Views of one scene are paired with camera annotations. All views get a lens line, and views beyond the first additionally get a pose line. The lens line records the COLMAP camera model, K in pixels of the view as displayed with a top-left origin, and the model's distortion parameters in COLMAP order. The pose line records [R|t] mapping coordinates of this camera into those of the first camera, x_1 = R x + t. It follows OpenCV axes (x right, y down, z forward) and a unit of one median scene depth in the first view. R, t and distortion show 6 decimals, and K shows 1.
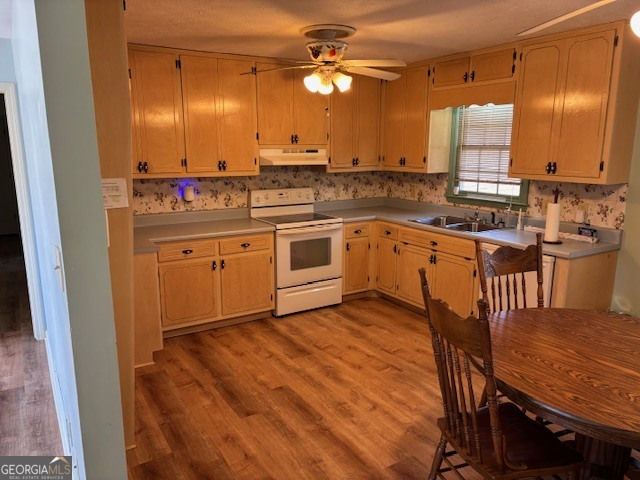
lens RADIAL K [[500.3, 0, 320.0], [0, 500.3, 240.0], [0, 0, 1]] dist [0.213107, -0.208820]
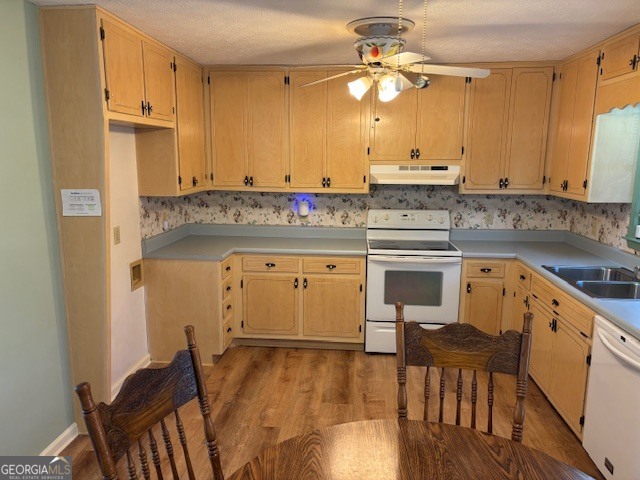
lens RADIAL K [[500.3, 0, 320.0], [0, 500.3, 240.0], [0, 0, 1]] dist [0.213107, -0.208820]
pose [[0.803759, 0.107143, -0.585228, 0.355736], [-0.124221, 0.992193, 0.011042, -0.044124], [0.581842, 0.063822, 0.810794, 0.216503]]
